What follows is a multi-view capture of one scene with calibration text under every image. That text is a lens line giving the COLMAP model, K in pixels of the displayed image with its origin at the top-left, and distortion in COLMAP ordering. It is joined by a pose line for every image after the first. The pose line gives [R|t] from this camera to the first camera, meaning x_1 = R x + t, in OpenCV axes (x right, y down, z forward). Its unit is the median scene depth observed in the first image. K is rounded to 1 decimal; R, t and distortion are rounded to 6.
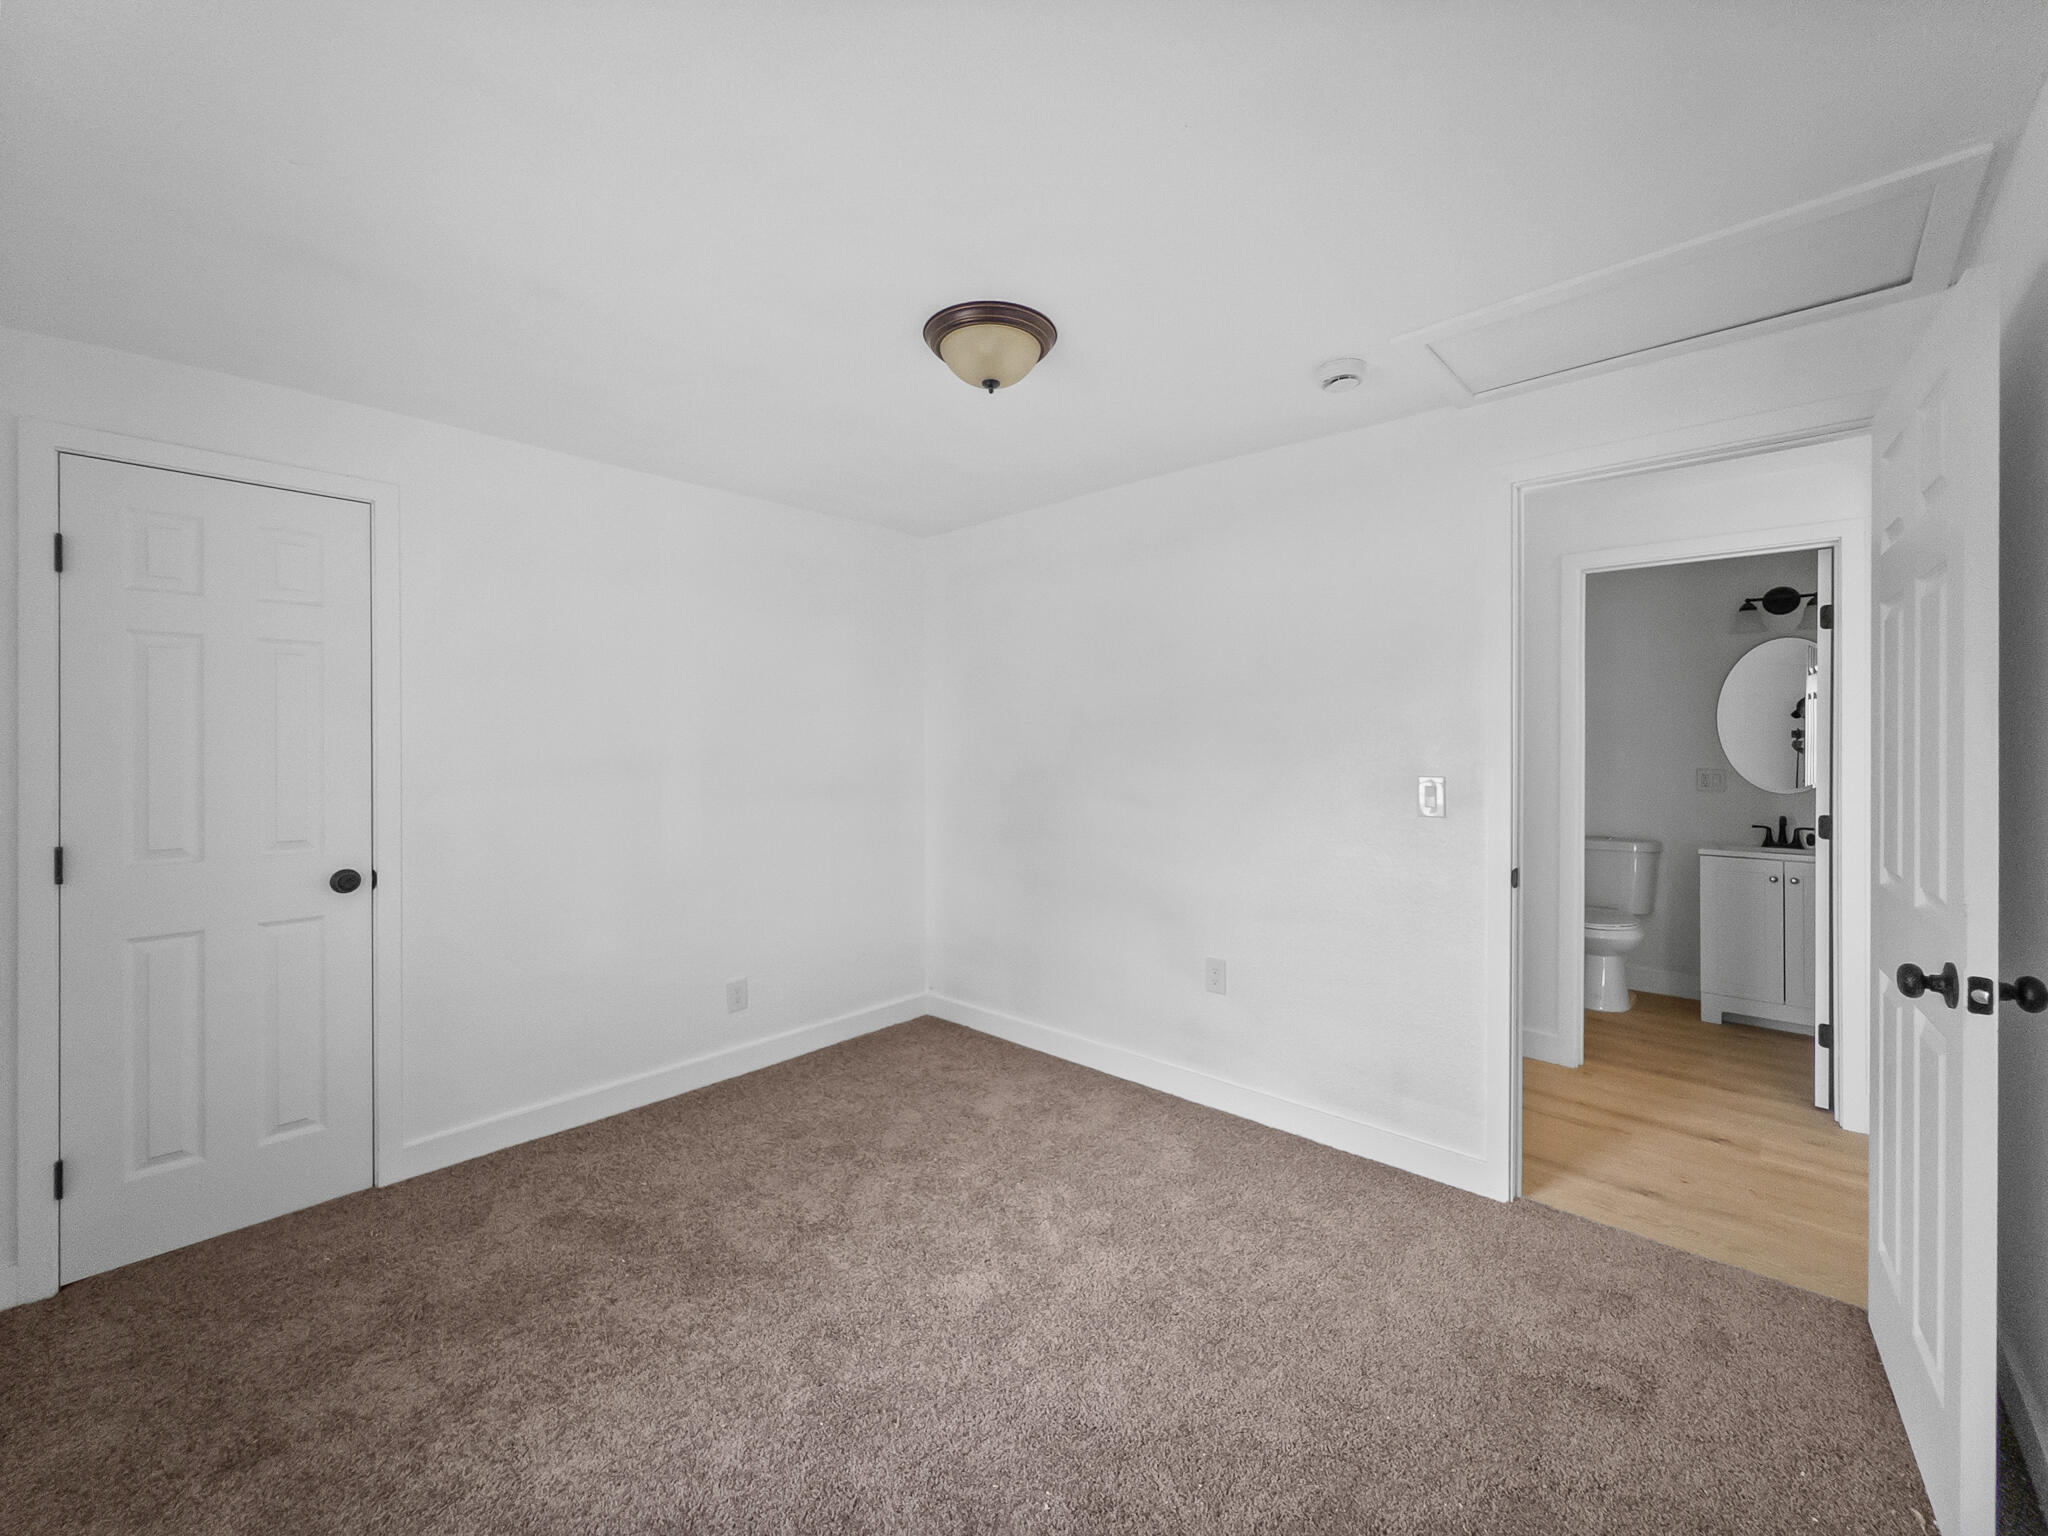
lens RADIAL K [[853.5, 0, 1020.9], [0, 853.5, 751.9], [0, 0, 1]] dist [-0.000435, -0.000574]
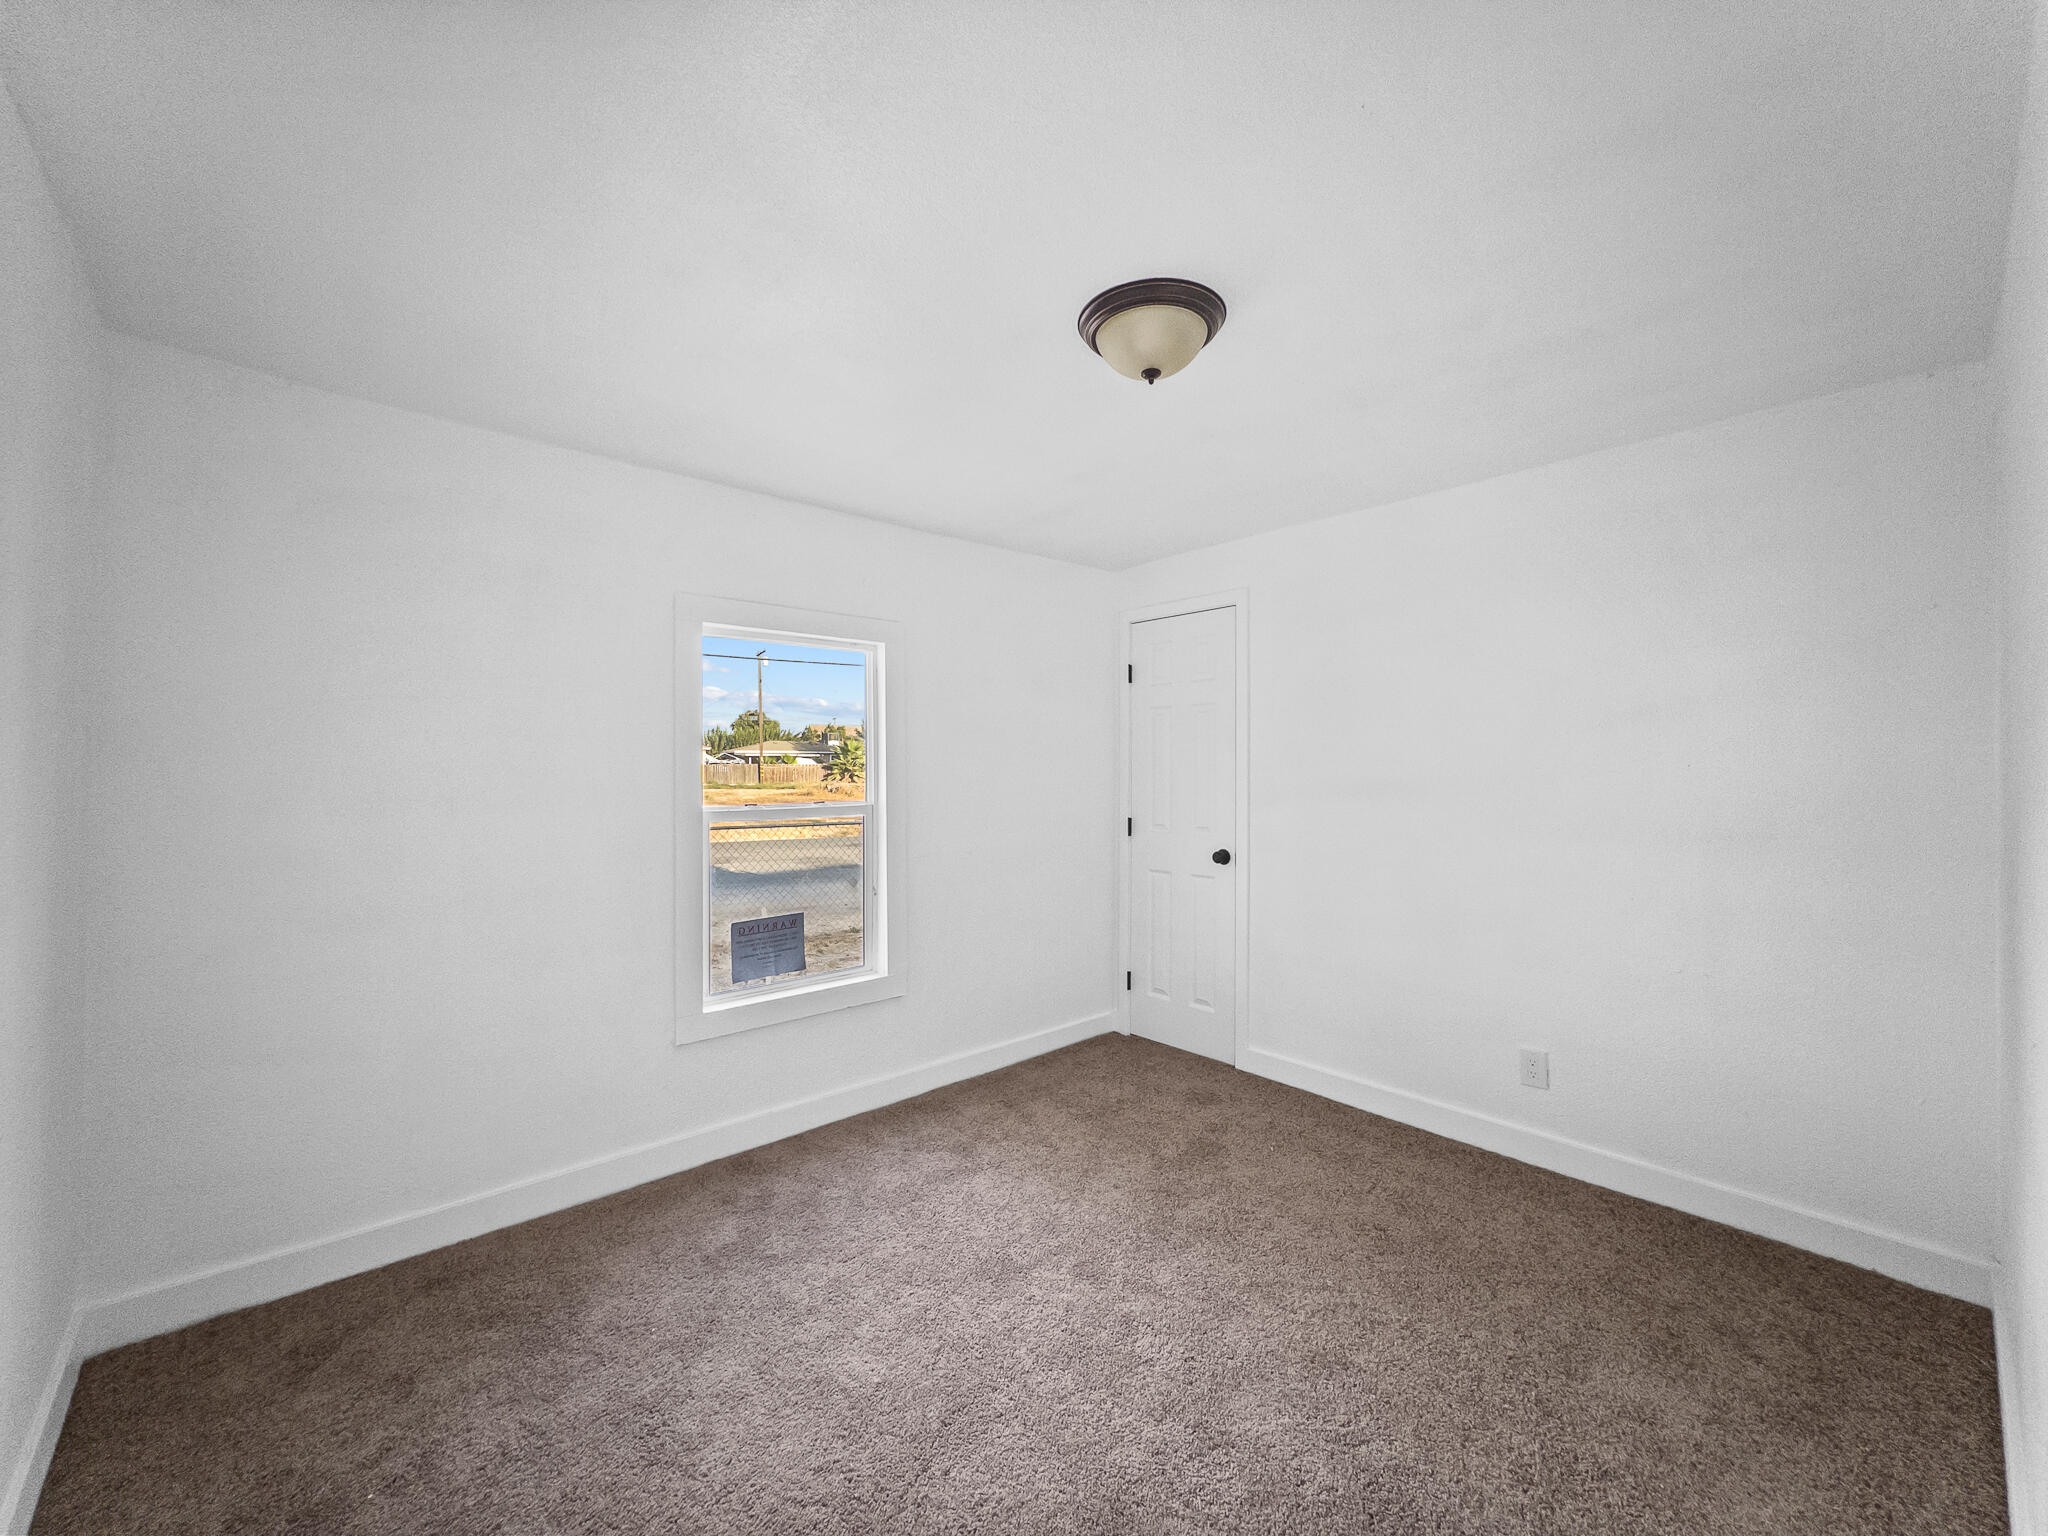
lens RADIAL K [[853.5, 0, 1024.8], [0, 853.5, 770.0], [0, 0, 1]] dist [-0.000435, -0.000574]
pose [[-0.133310, 0.008781, -0.991035, 0.817859], [-0.003127, 0.999952, 0.009280, -0.018769], [0.991069, 0.004336, -0.133276, 0.901837]]
